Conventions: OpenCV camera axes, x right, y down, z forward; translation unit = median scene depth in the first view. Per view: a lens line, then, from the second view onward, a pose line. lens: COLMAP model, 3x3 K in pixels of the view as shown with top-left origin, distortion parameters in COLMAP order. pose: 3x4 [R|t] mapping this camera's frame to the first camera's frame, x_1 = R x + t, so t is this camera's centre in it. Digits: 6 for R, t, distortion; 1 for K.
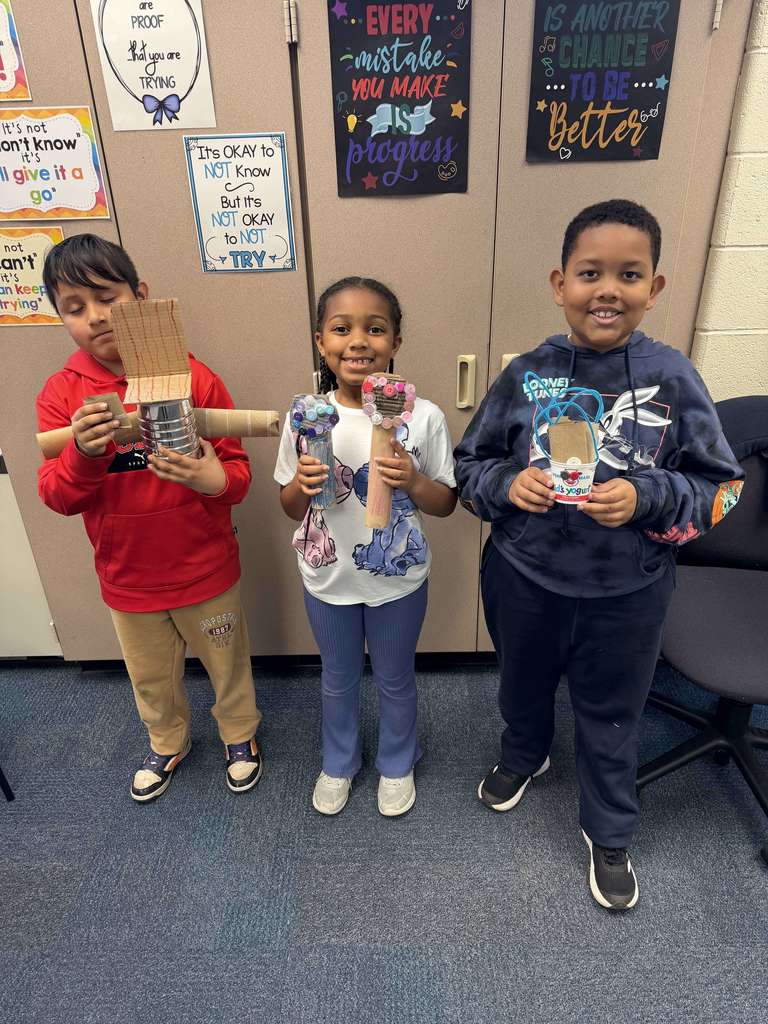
lens RADIAL K [[719.4, 0, 385.0], [0, 719.4, 574.1], [0, 0, 1]] dist [-0.006599, -0.001252]
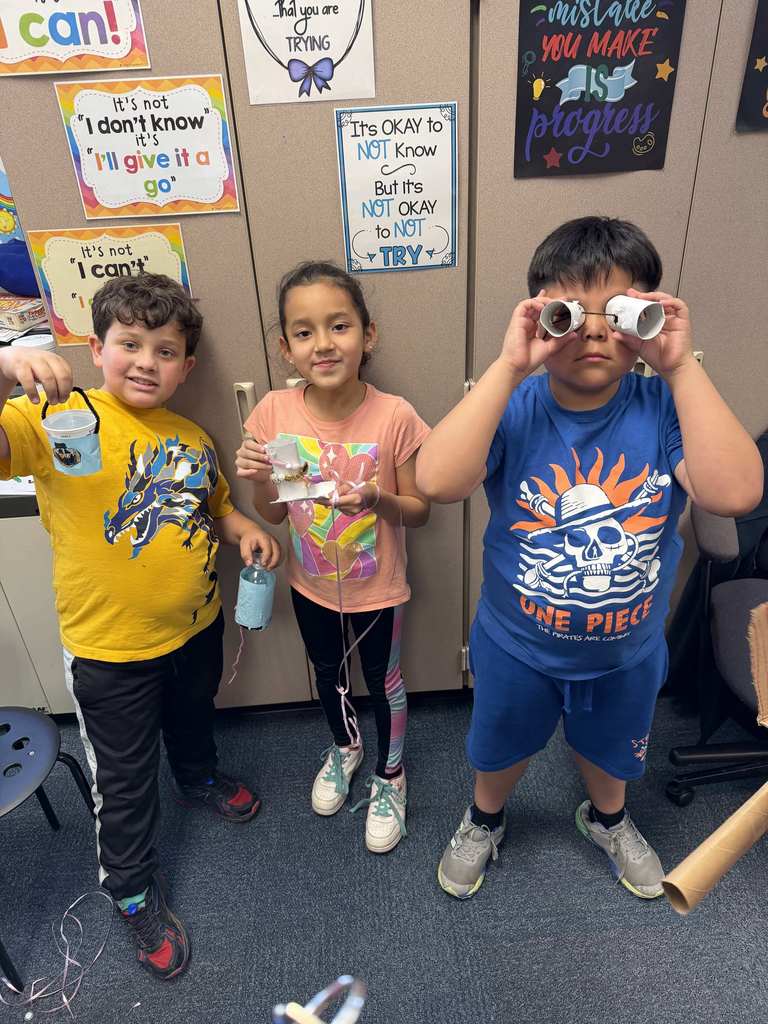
lens RADIAL K [[719.4, 0, 385.0], [0, 719.4, 574.1], [0, 0, 1]] dist [-0.006599, -0.001252]
pose [[0.997465, -0.053973, 0.046375, -0.288863], [0.052560, 0.998131, 0.031169, -0.095653], [-0.047971, -0.028652, 0.998438, 0.151330]]
